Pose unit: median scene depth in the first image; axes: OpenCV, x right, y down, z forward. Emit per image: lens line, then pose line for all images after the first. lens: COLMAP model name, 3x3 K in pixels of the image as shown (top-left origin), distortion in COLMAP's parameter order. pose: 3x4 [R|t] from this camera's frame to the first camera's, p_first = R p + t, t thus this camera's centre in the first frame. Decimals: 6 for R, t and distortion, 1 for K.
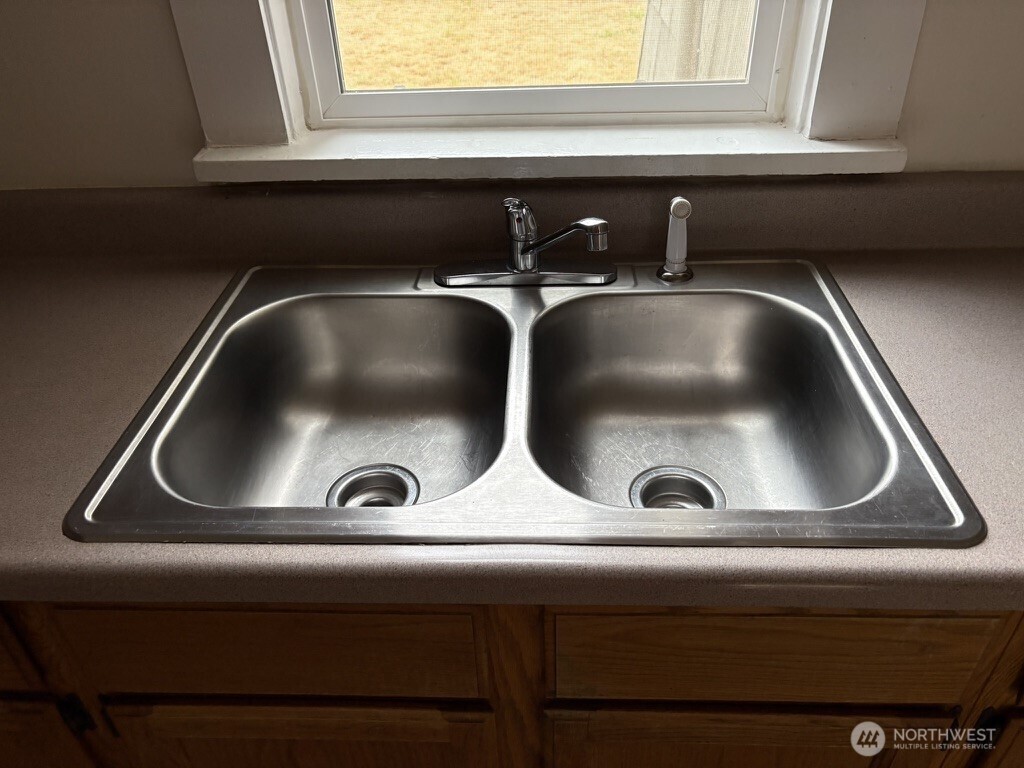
lens RADIAL K [[771.2, 0, 503.9], [0, 771.2, 385.3], [0, 0, 1]] dist [0.020457, -0.014249]
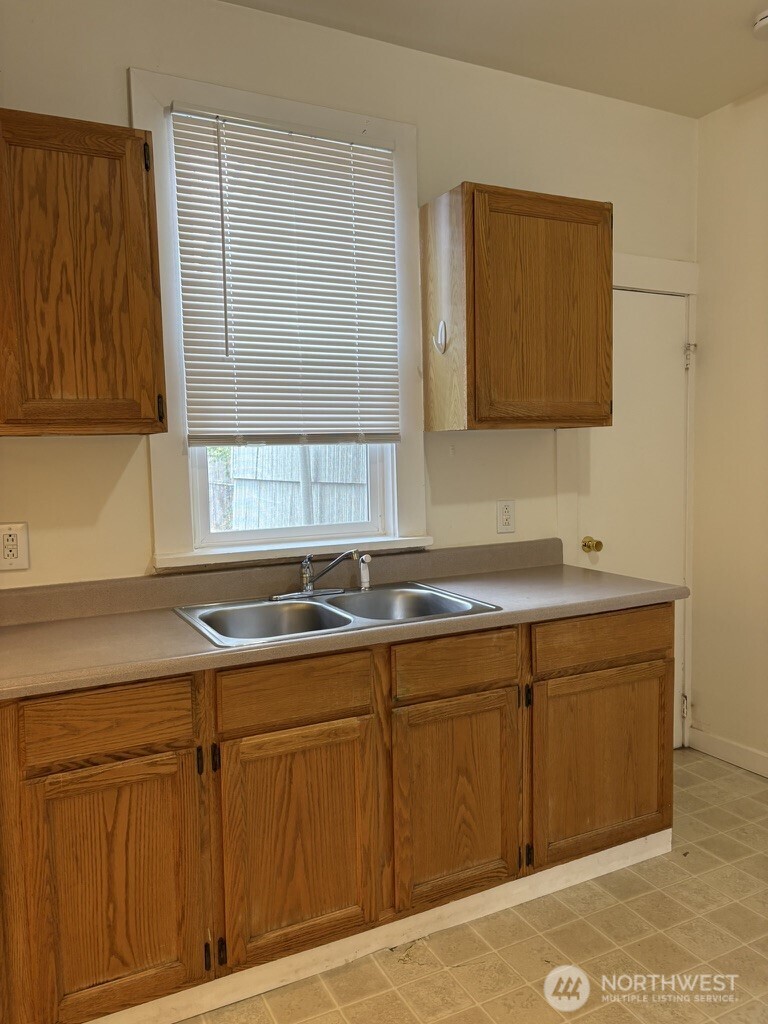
lens RADIAL K [[771.2, 0, 382.2], [0, 771.2, 515.1], [0, 0, 1]] dist [0.020457, -0.014249]
pose [[0.873988, -0.023630, 0.485373, -0.824198], [0.272050, 0.851417, -0.448417, 0.690788], [-0.402658, 0.523956, 0.750557, -0.855505]]
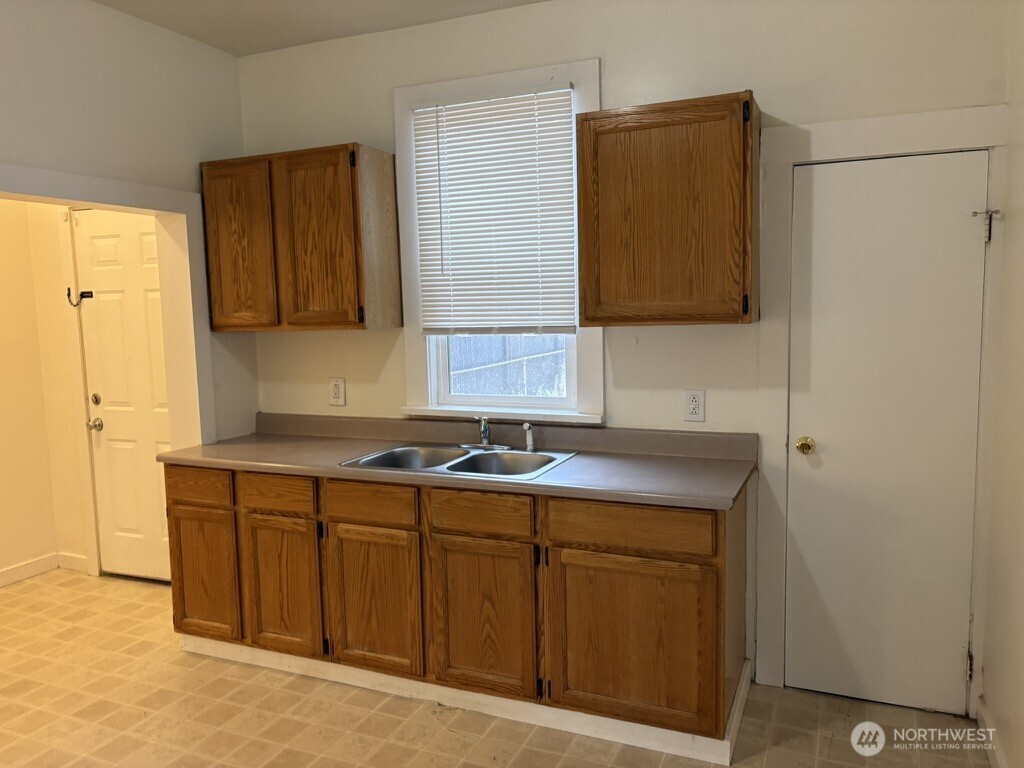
lens RADIAL K [[771.2, 0, 512.9], [0, 771.2, 389.1], [0, 0, 1]] dist [0.020457, -0.014249]
pose [[0.932638, 0.055218, -0.356564, 1.125377], [-0.217705, 0.874186, -0.434055, 0.892641], [0.287736, 0.482442, 0.827320, -1.491501]]
